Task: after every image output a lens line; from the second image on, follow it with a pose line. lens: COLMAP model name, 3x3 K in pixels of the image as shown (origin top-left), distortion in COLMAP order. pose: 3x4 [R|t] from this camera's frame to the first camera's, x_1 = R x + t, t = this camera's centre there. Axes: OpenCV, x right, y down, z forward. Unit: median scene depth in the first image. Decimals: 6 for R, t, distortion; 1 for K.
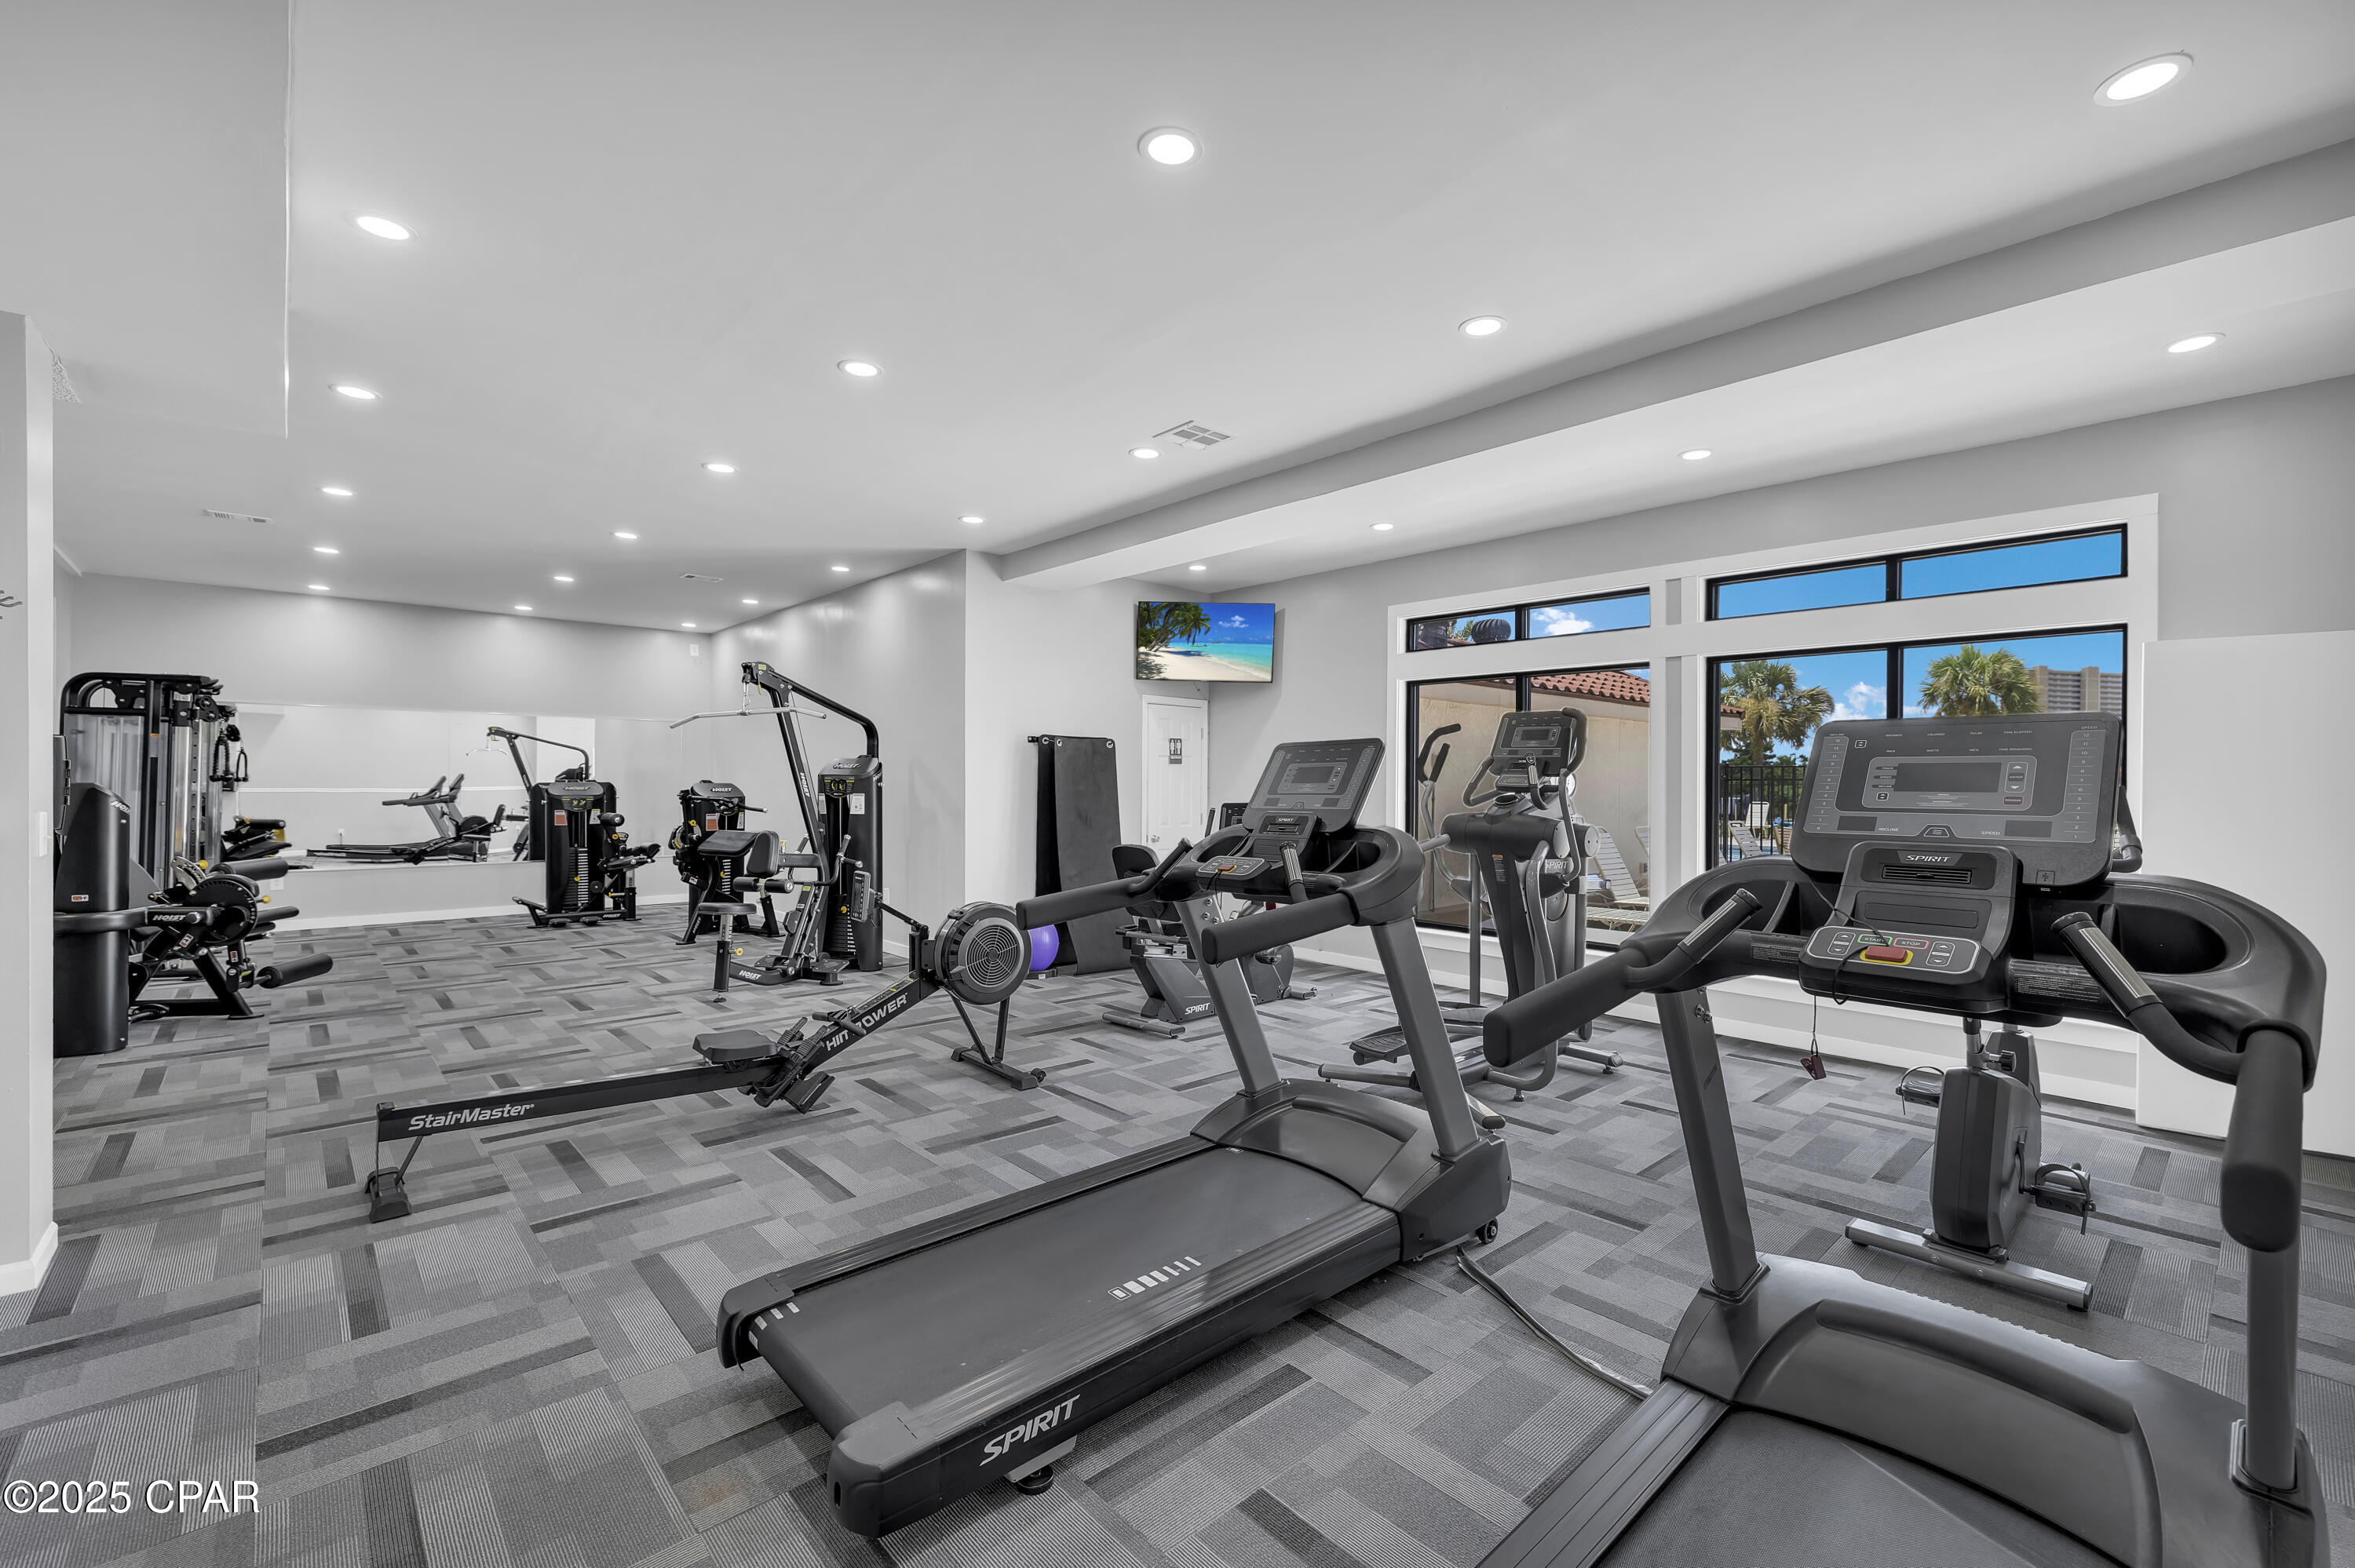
lens RADIAL K [[990.8, 0, 1168.9], [0, 990.8, 780.2], [0, 0, 1]] dist [-0.007371, -0.001284]
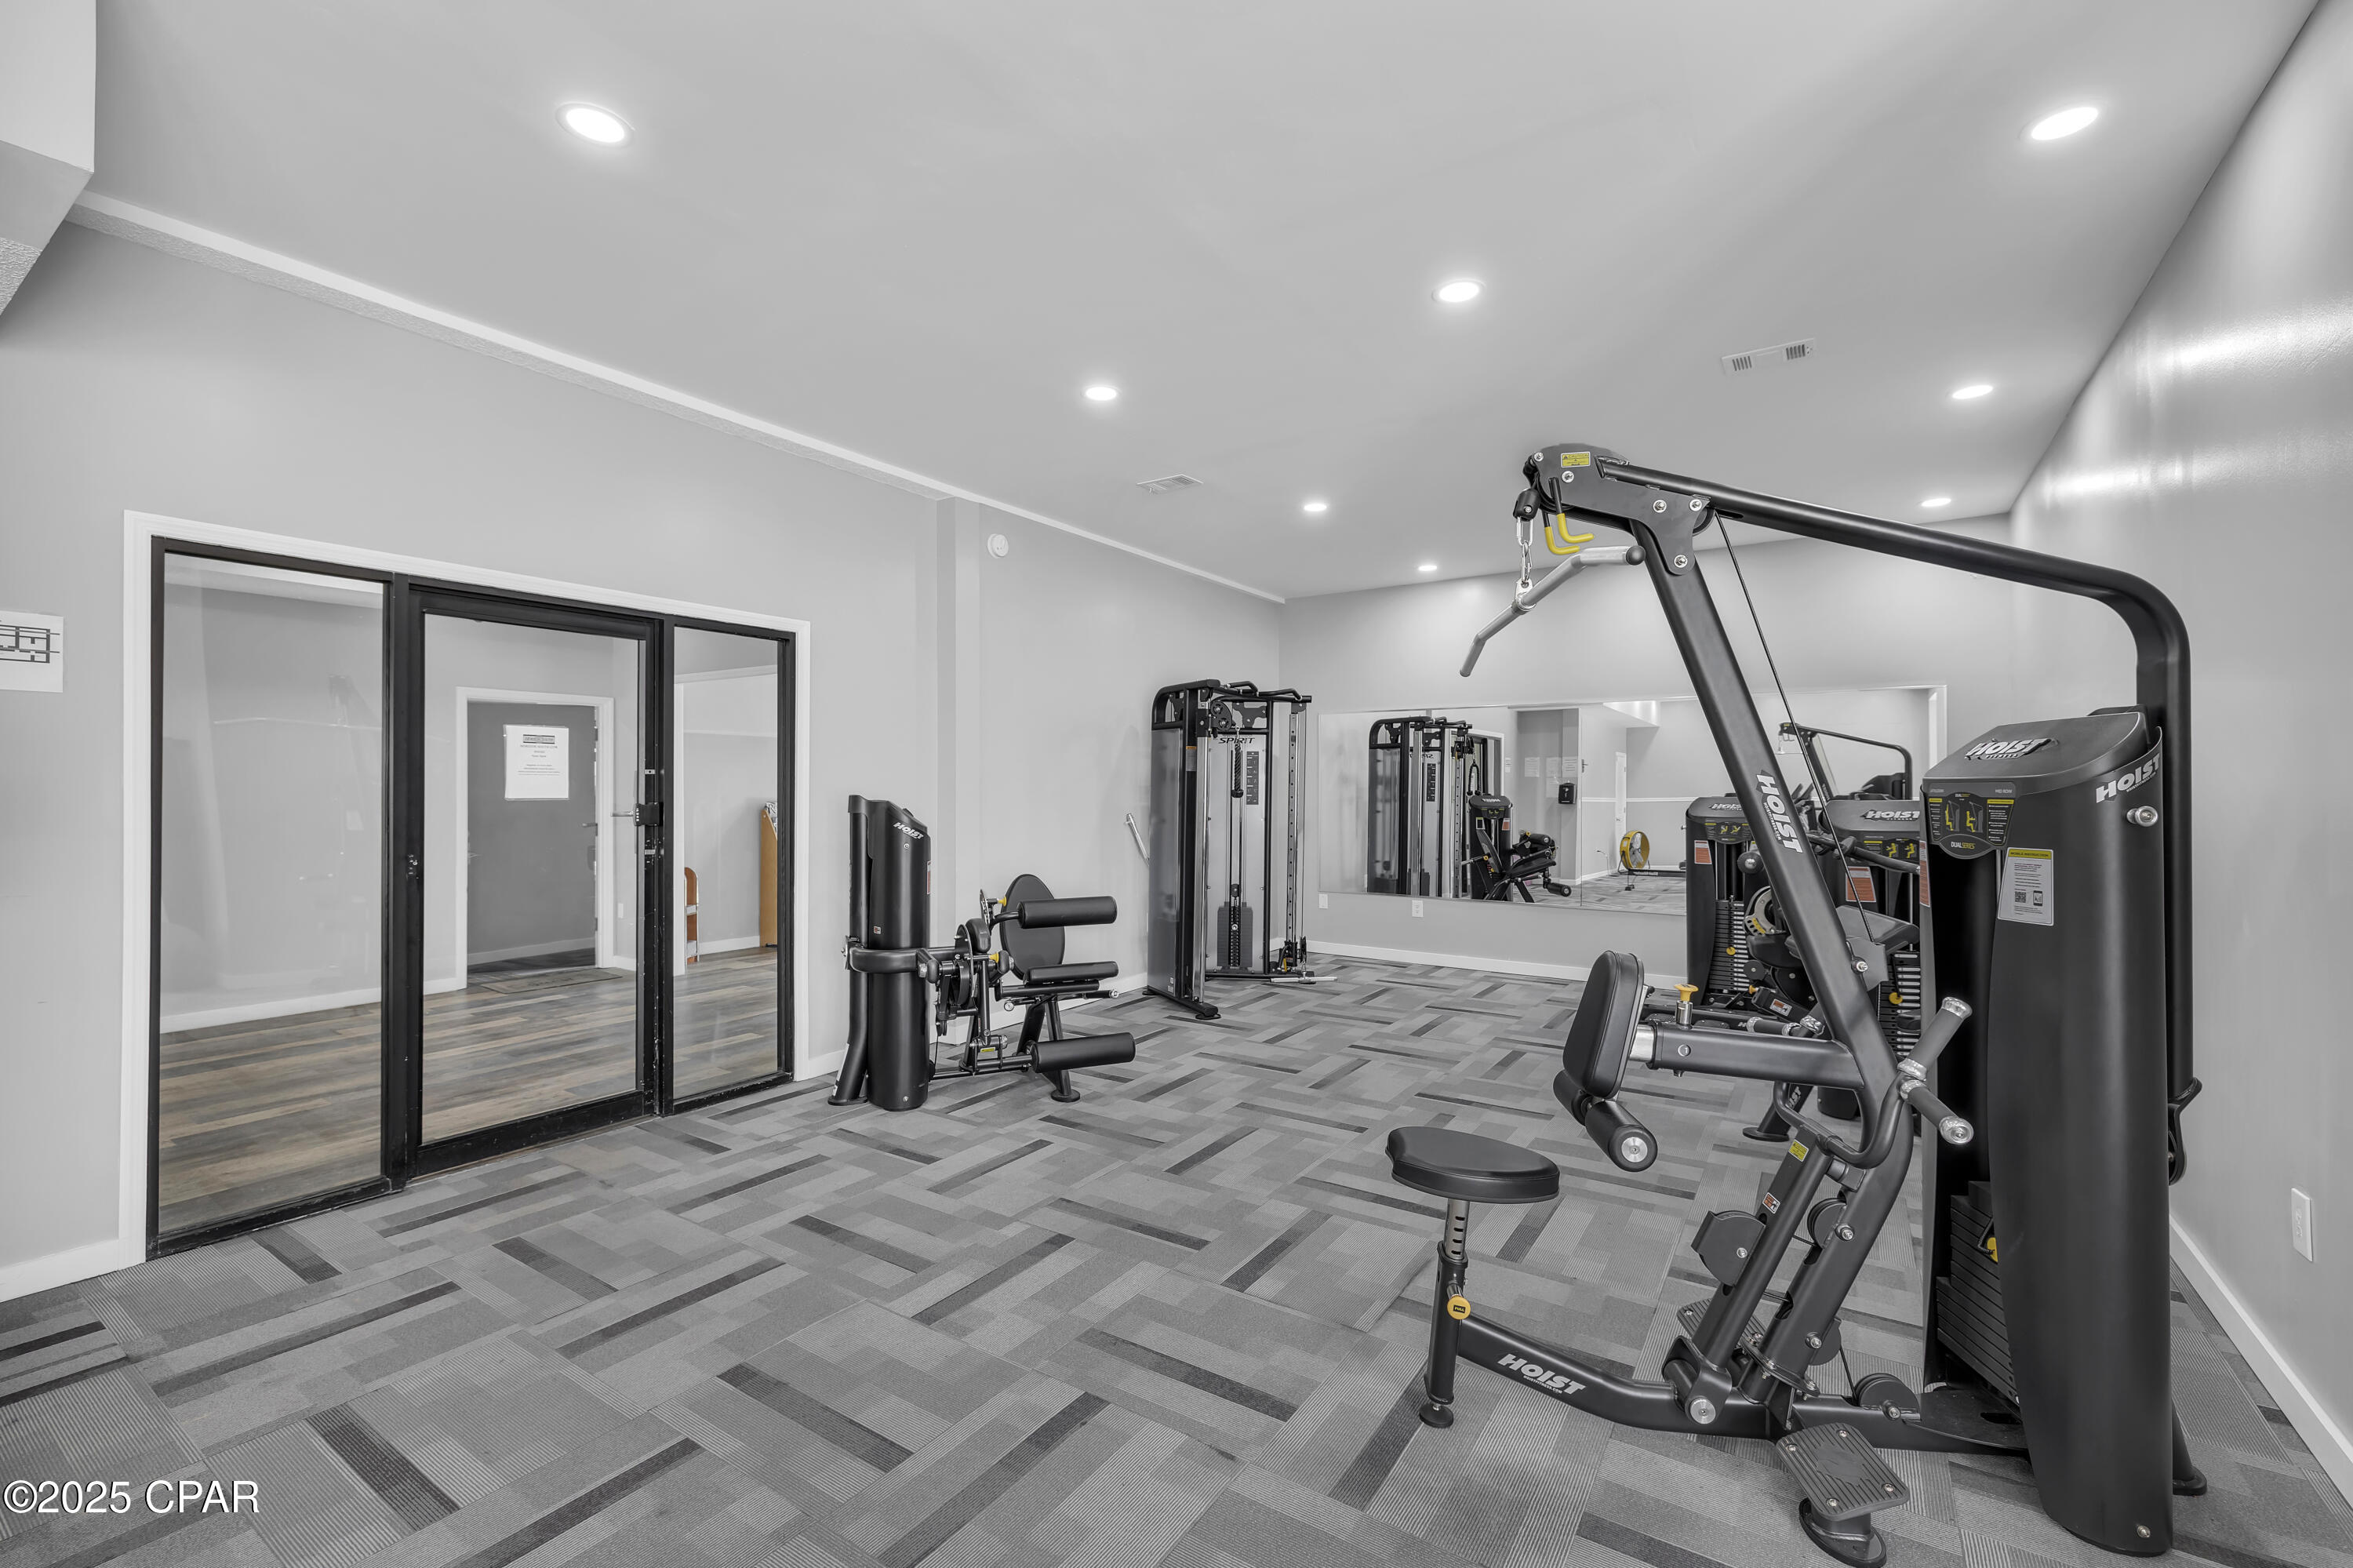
lens RADIAL K [[990.1, 0, 1183.1], [0, 990.1, 786.2], [0, 0, 1]] dist [-0.007371, -0.001284]
pose [[0.247145, -0.008505, -0.968941, -0.188612], [0.004566, 0.999961, -0.007613, -0.004233], [0.968968, -0.002543, 0.247174, 1.203544]]
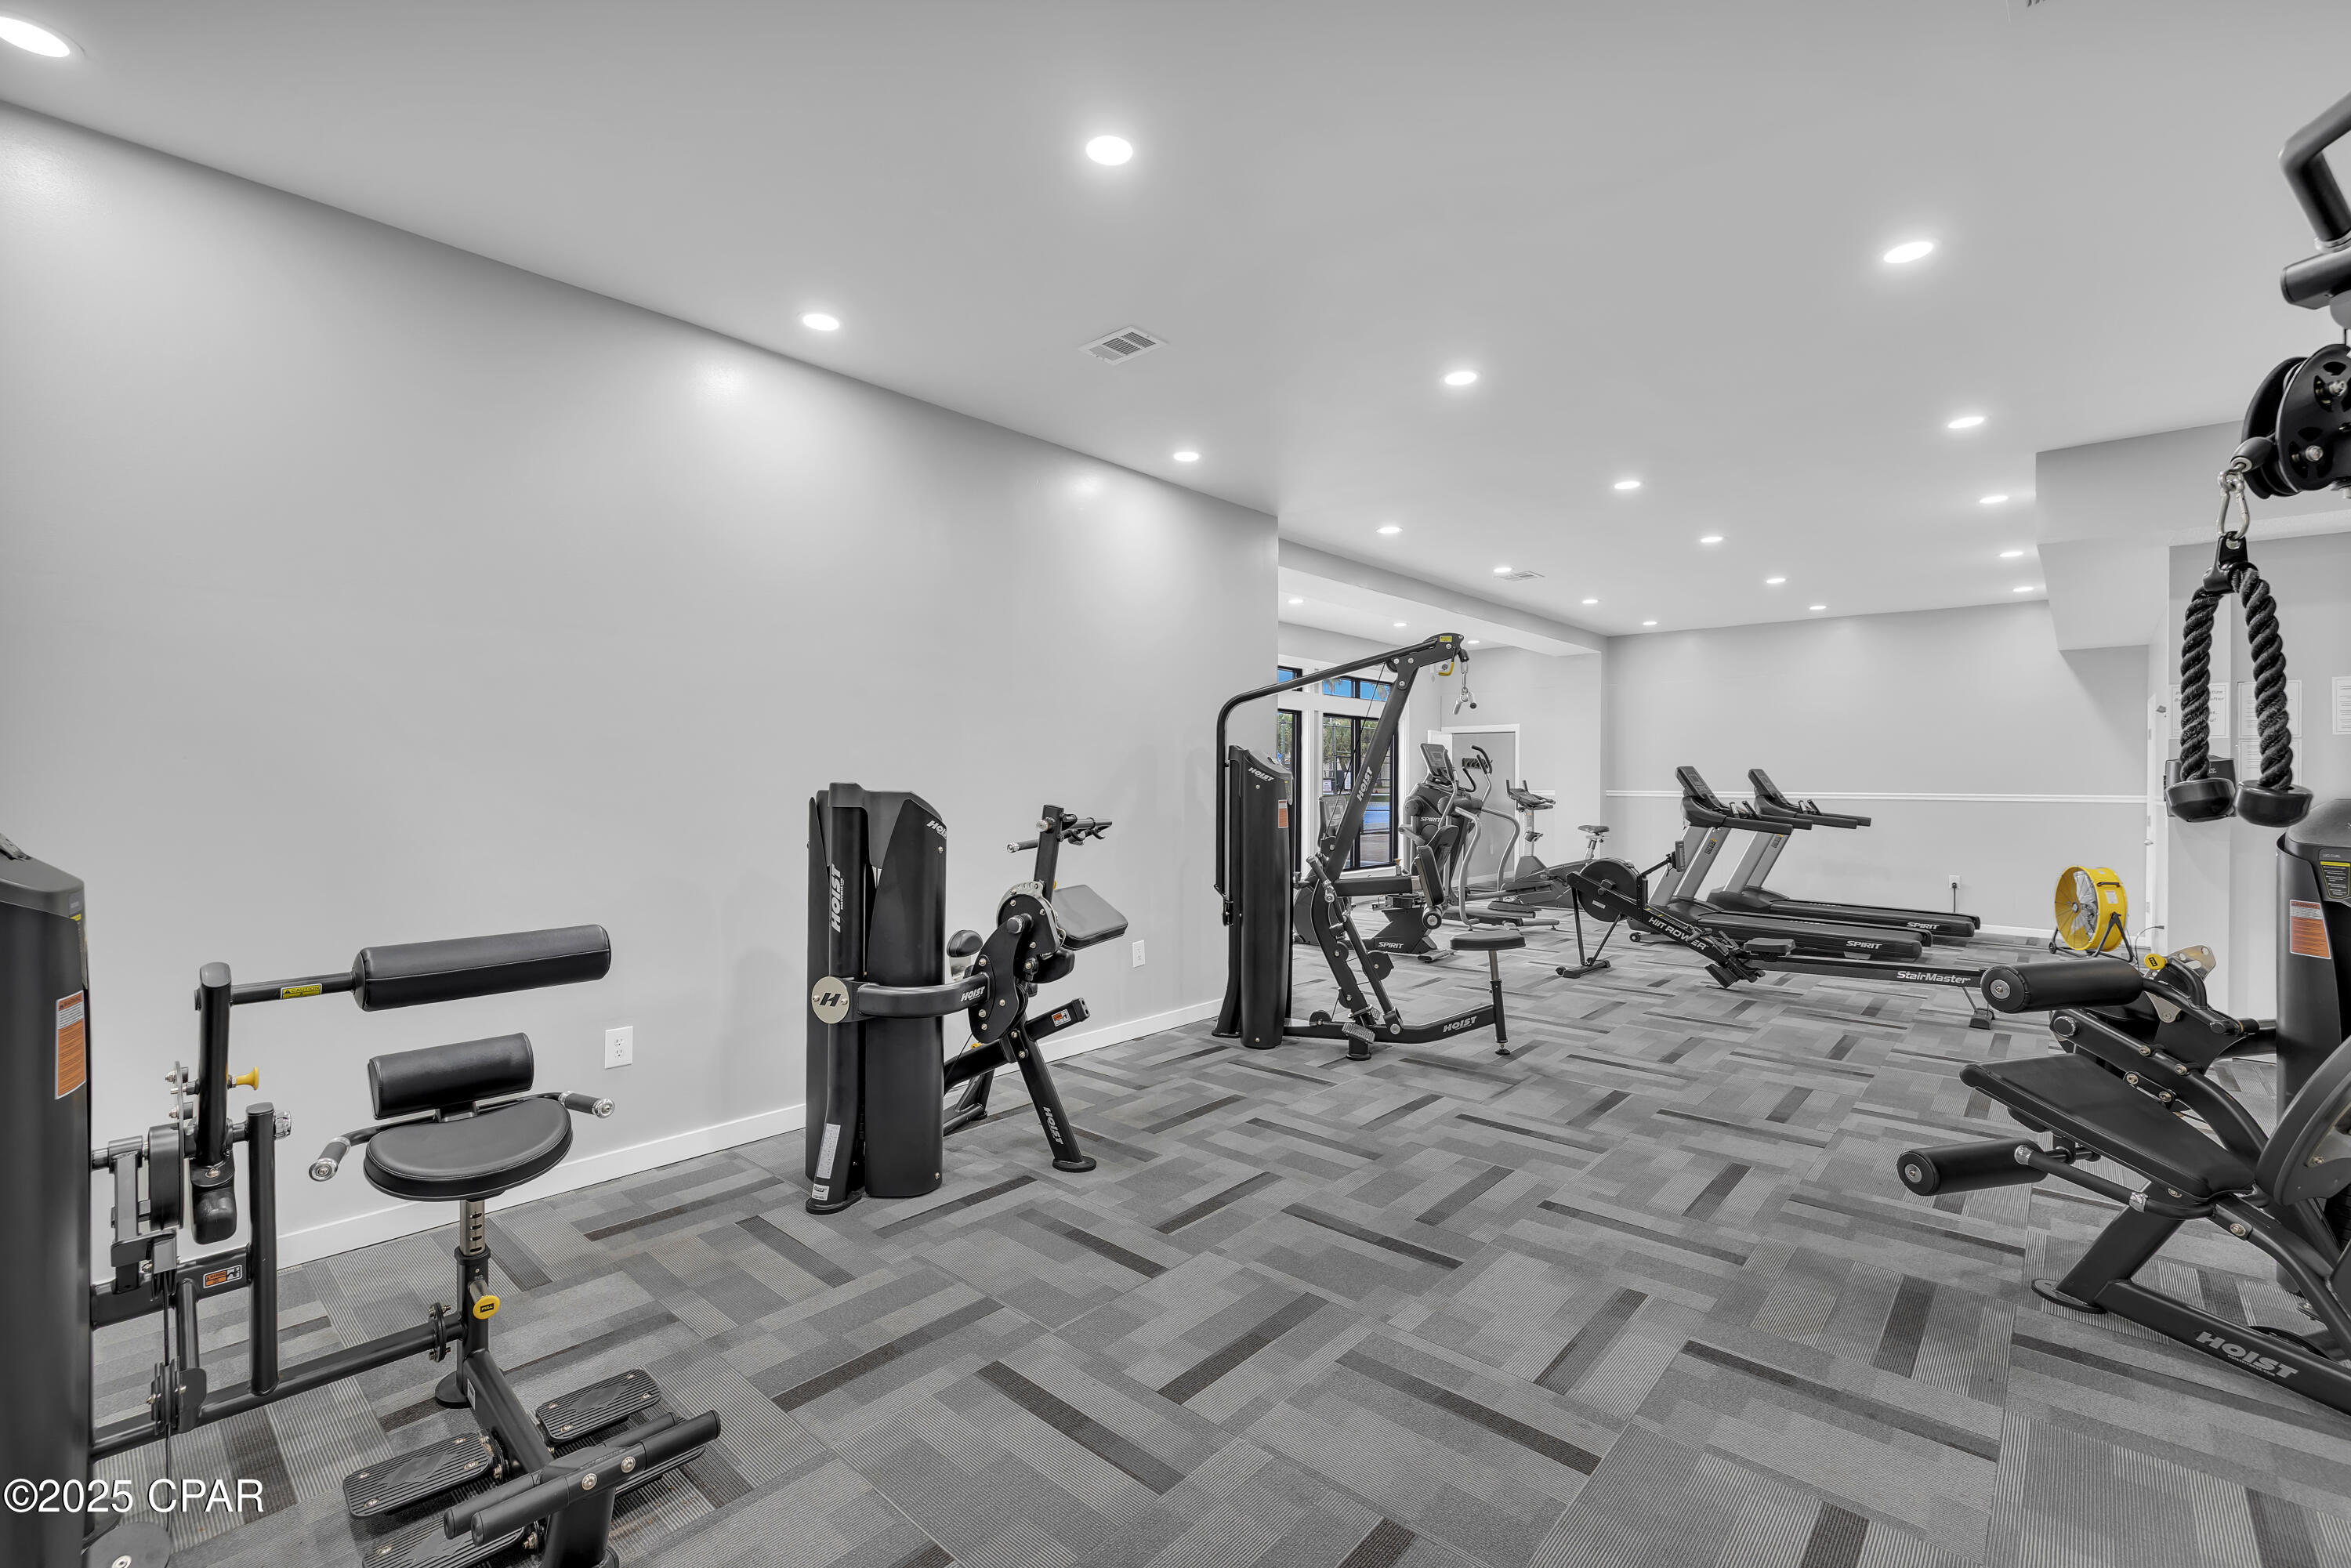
lens RADIAL K [[989.2, 0, 1176.6], [0, 989.2, 785.5], [0, 0, 1]] dist [-0.007371, -0.001284]
pose [[-0.095717, -0.014315, 0.995306, -1.748259], [-0.007240, 0.999880, 0.013685, -0.010494], [-0.995382, -0.005896, -0.095809, 1.940012]]
